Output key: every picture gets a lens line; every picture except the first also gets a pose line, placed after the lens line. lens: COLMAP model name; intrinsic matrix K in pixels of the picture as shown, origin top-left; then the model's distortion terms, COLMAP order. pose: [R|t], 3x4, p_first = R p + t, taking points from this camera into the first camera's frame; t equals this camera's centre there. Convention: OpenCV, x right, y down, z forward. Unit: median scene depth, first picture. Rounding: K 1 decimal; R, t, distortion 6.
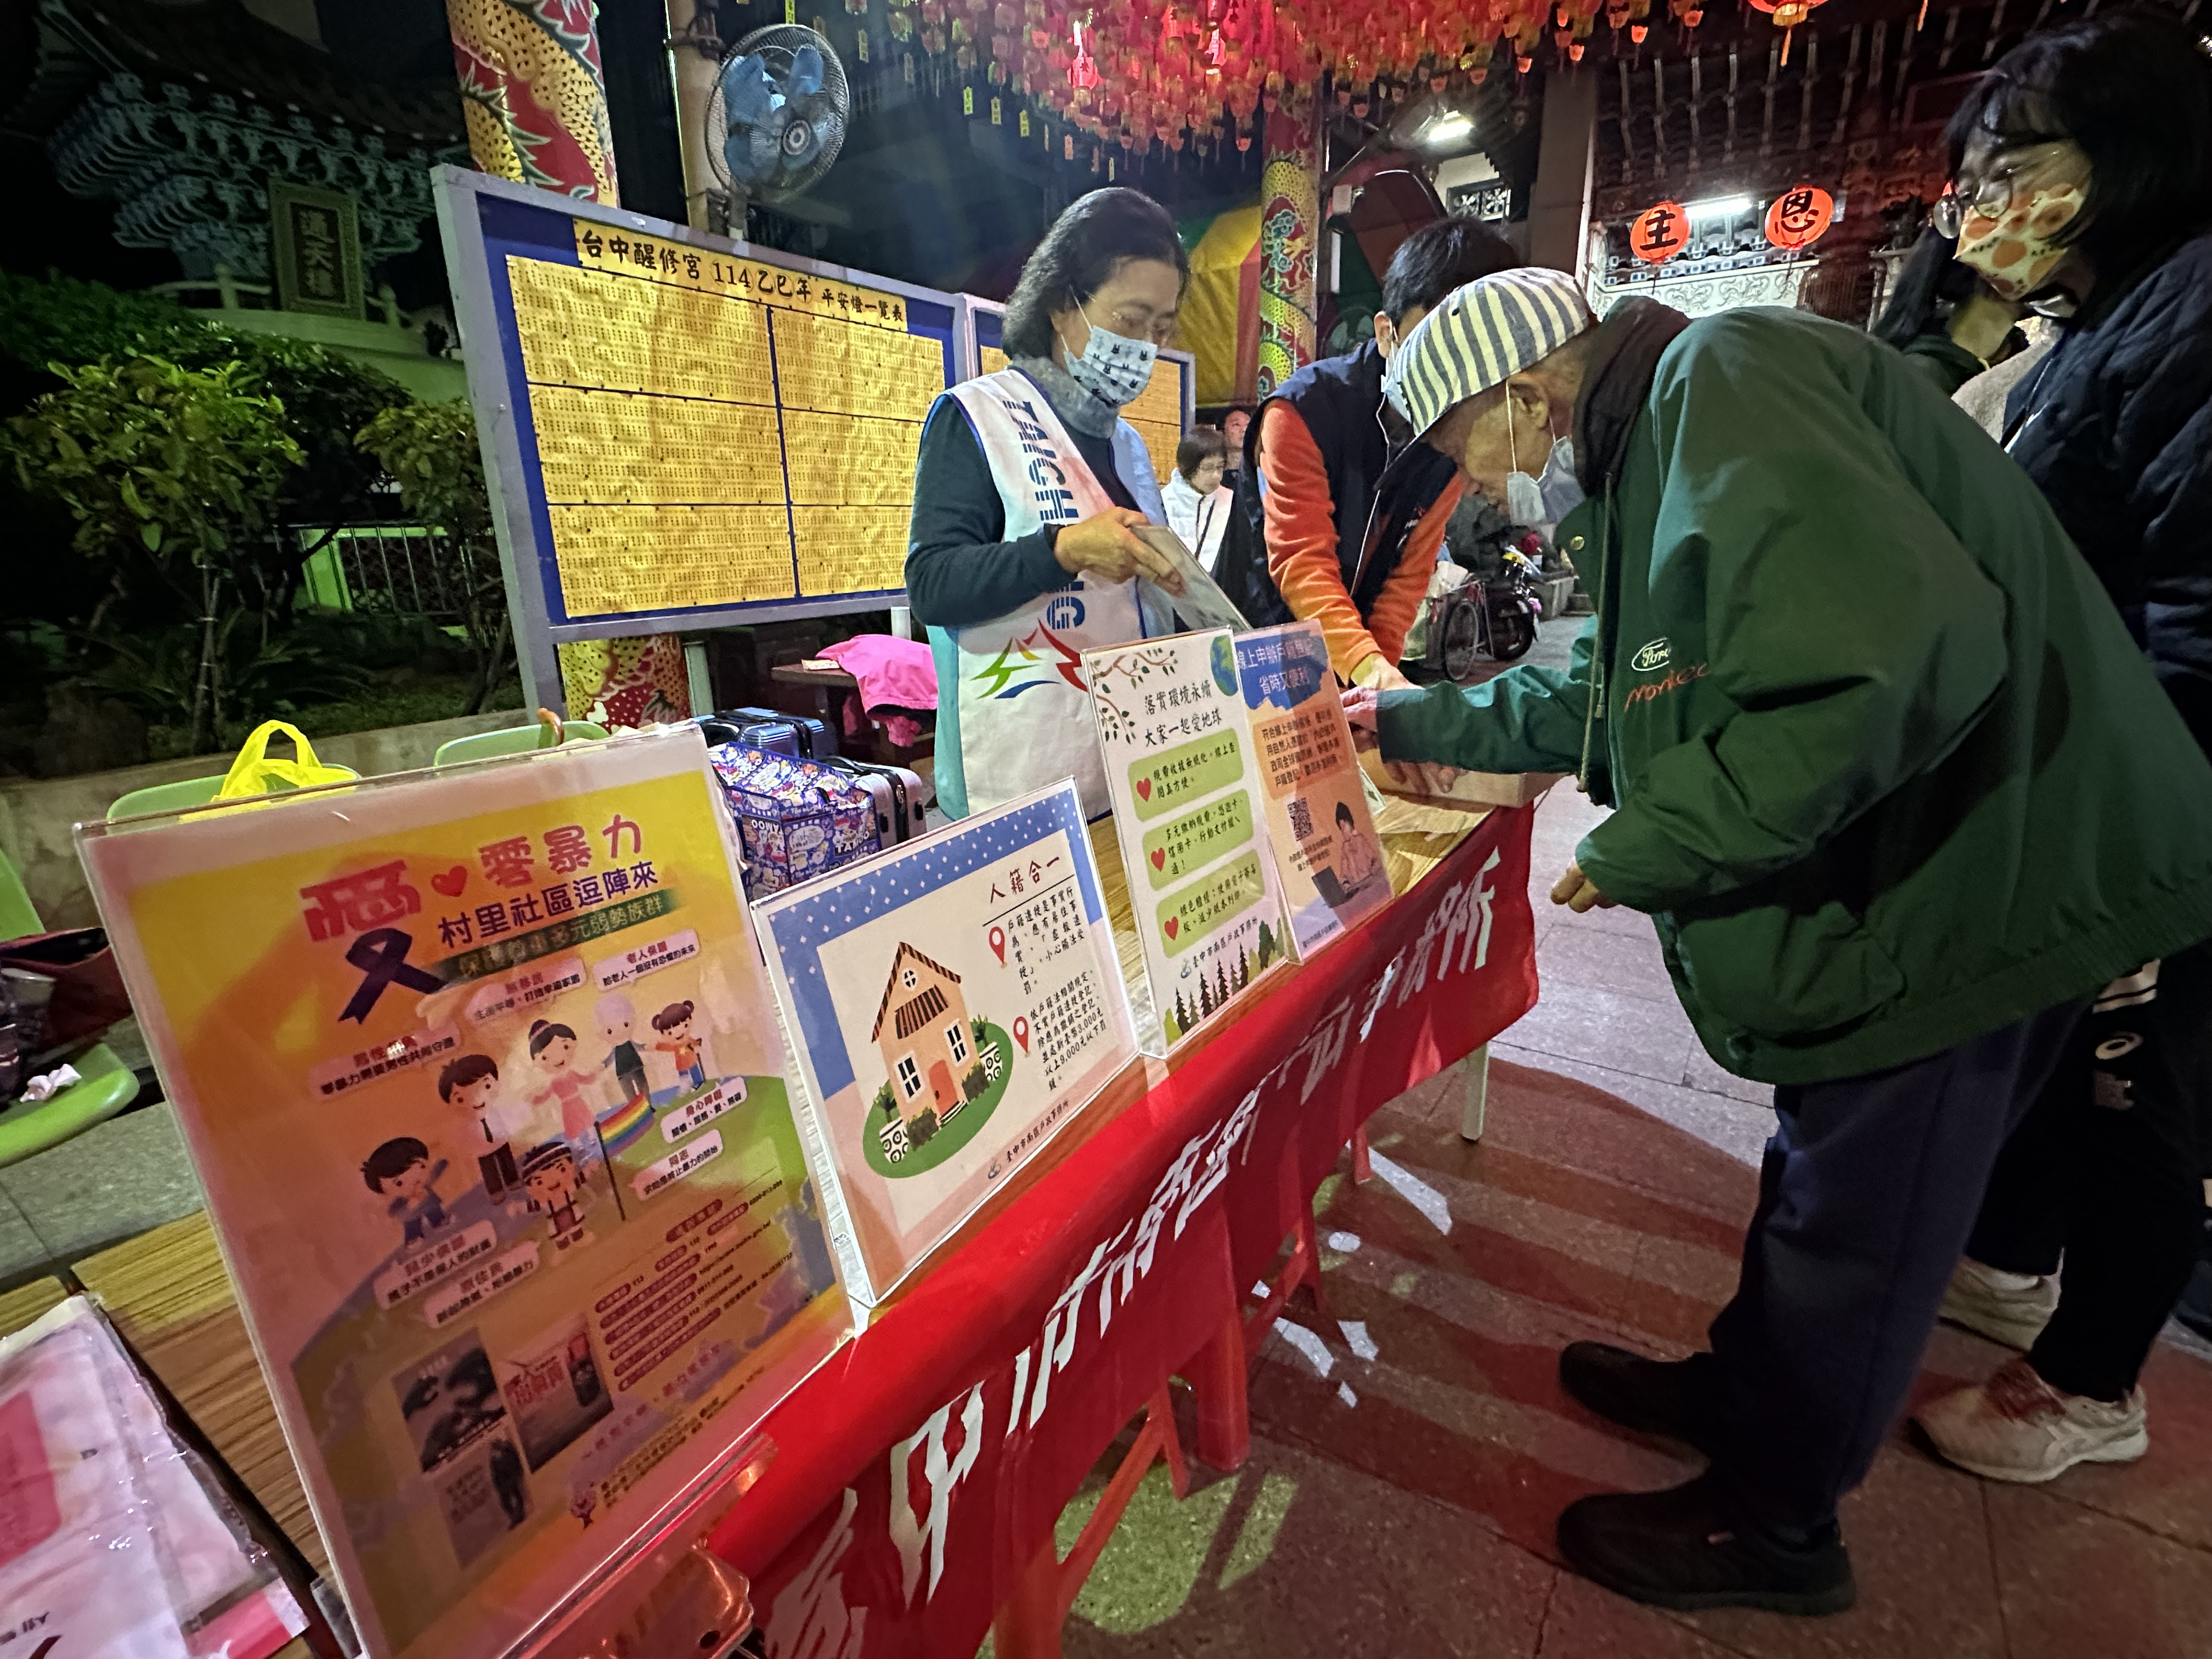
lens RADIAL K [[1016.8, 0, 1106.5], [0, 1016.8, 835.8], [0, 0, 1]] dist [0.001402, -0.001264]
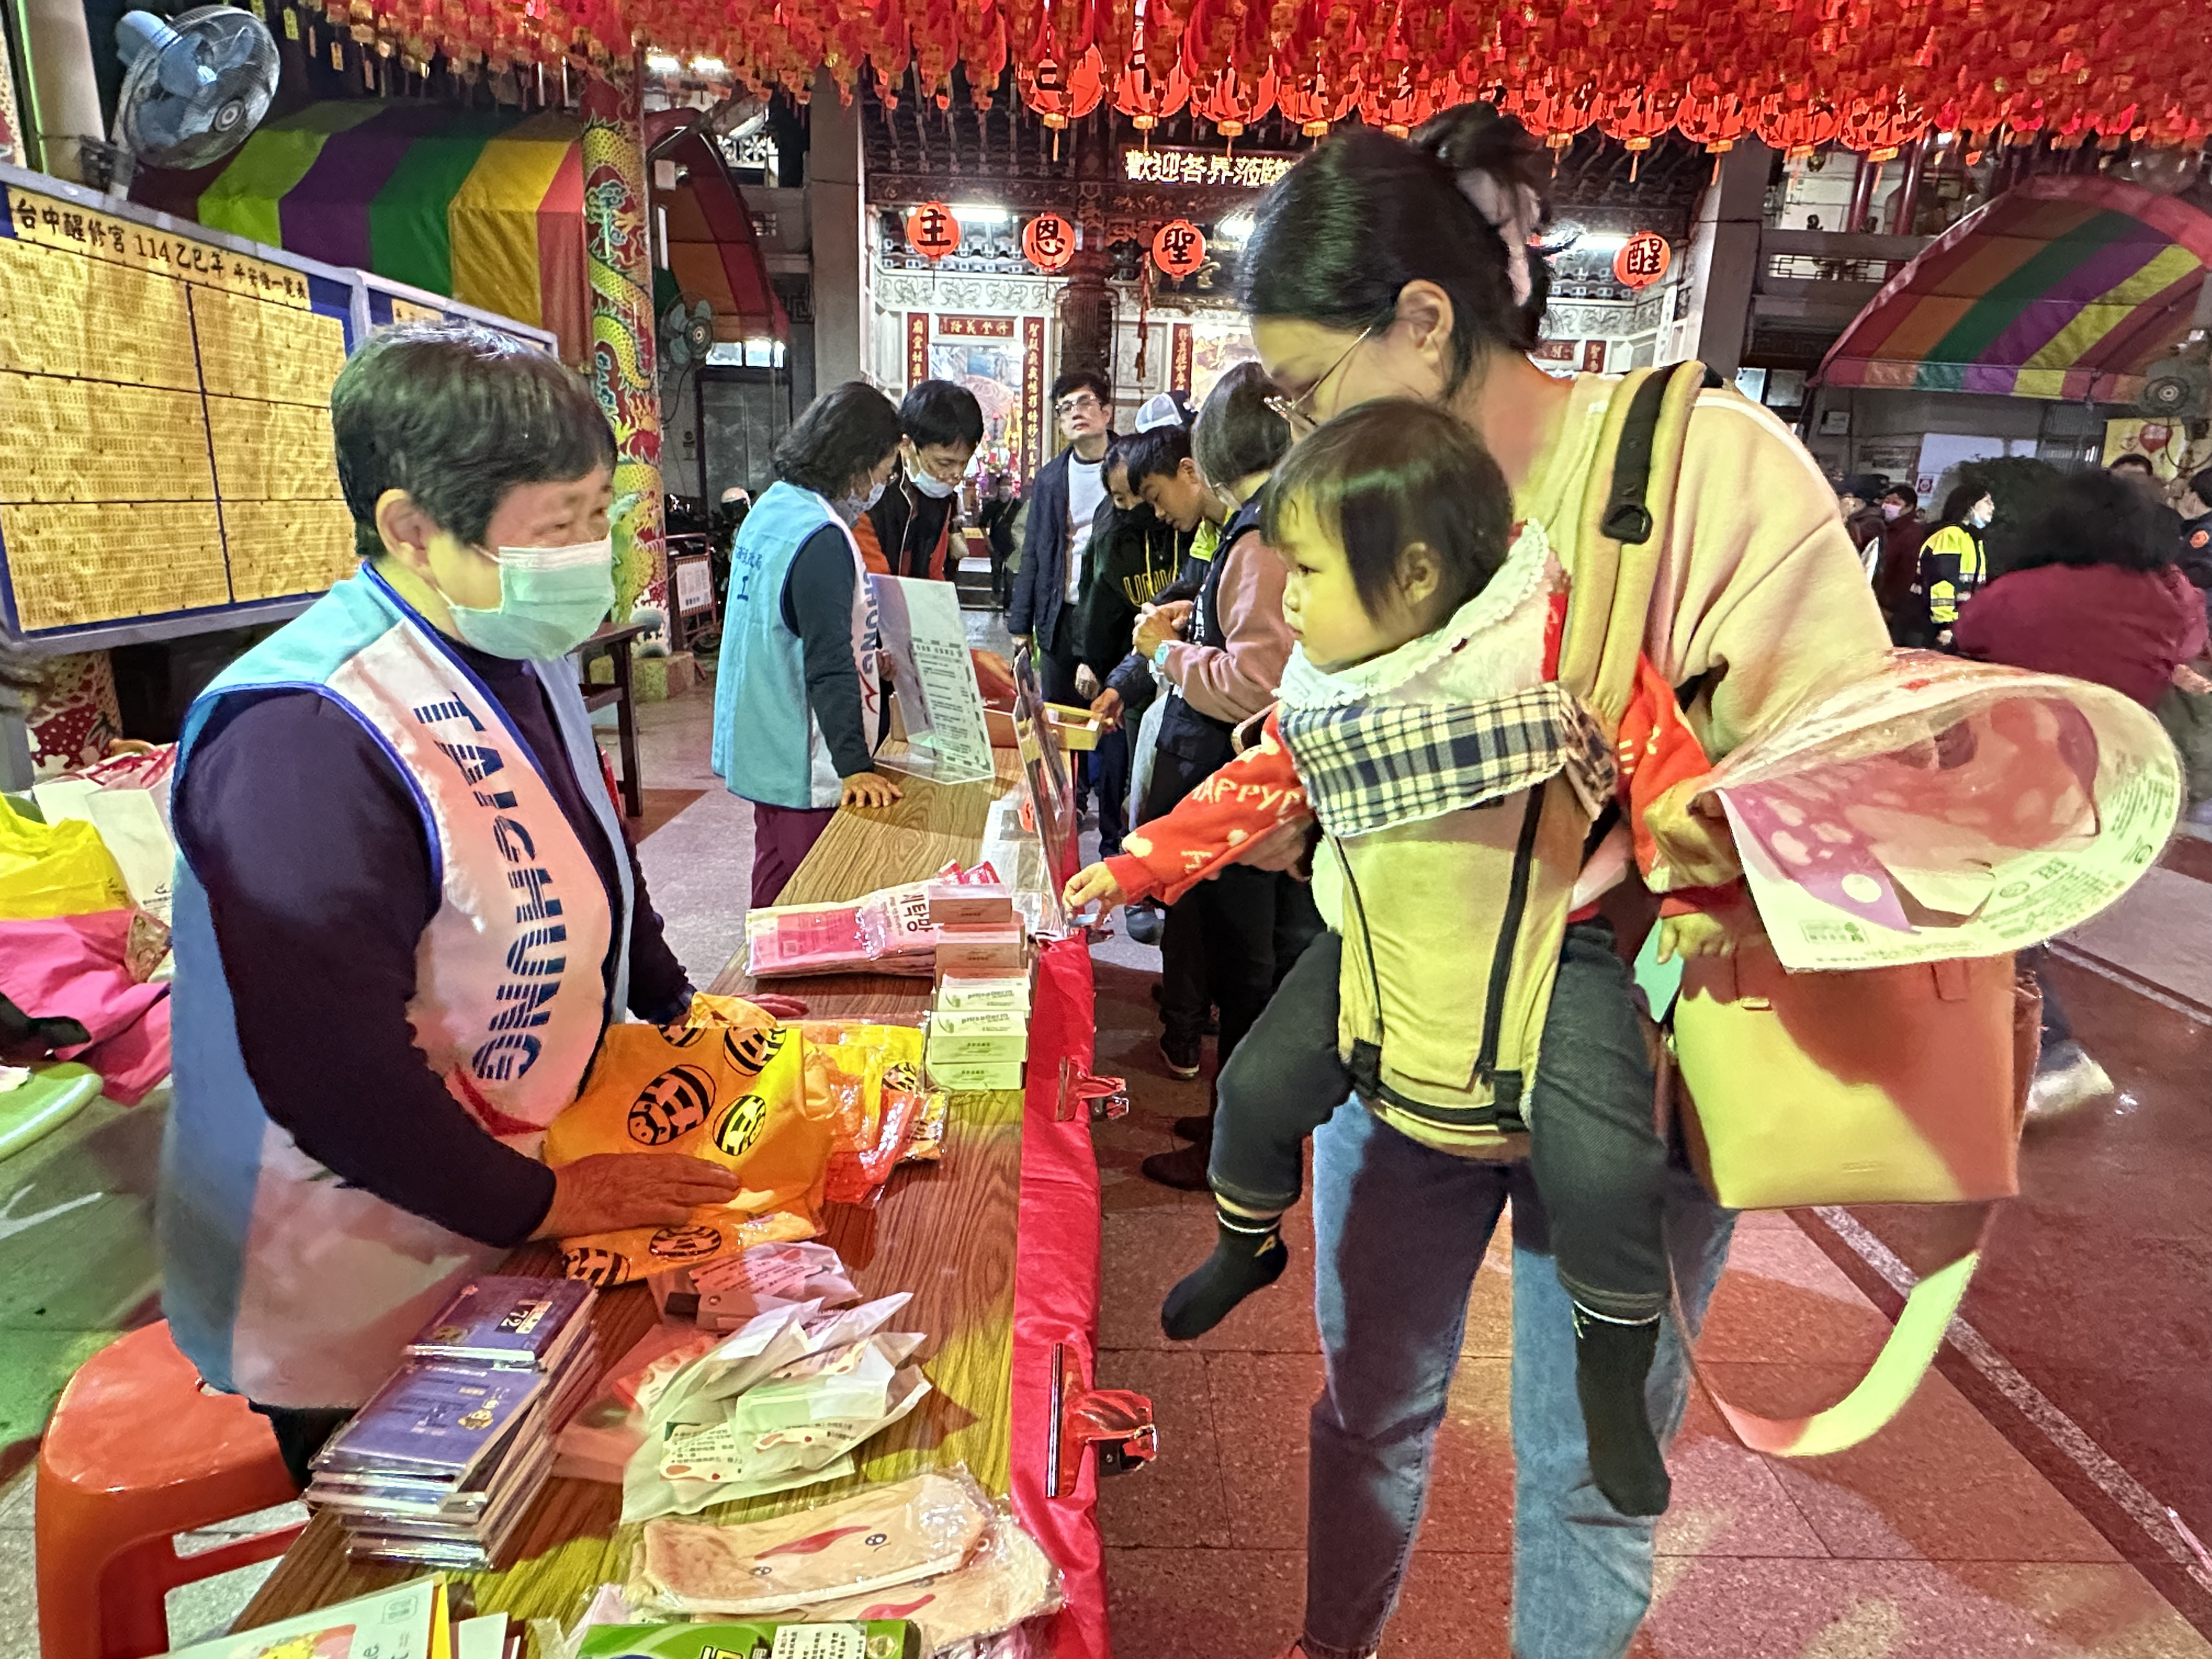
lens RADIAL K [[1279.4, 0, 1085.3], [0, 1279.4, 852.0], [0, 0, 1]] dist [-0.001783, 0.001568]
pose [[0.820713, -0.102513, 0.562069, -0.307492], [0.111225, 0.993617, 0.018814, 0.039183], [-0.560410, 0.047075, 0.826876, -0.298071]]
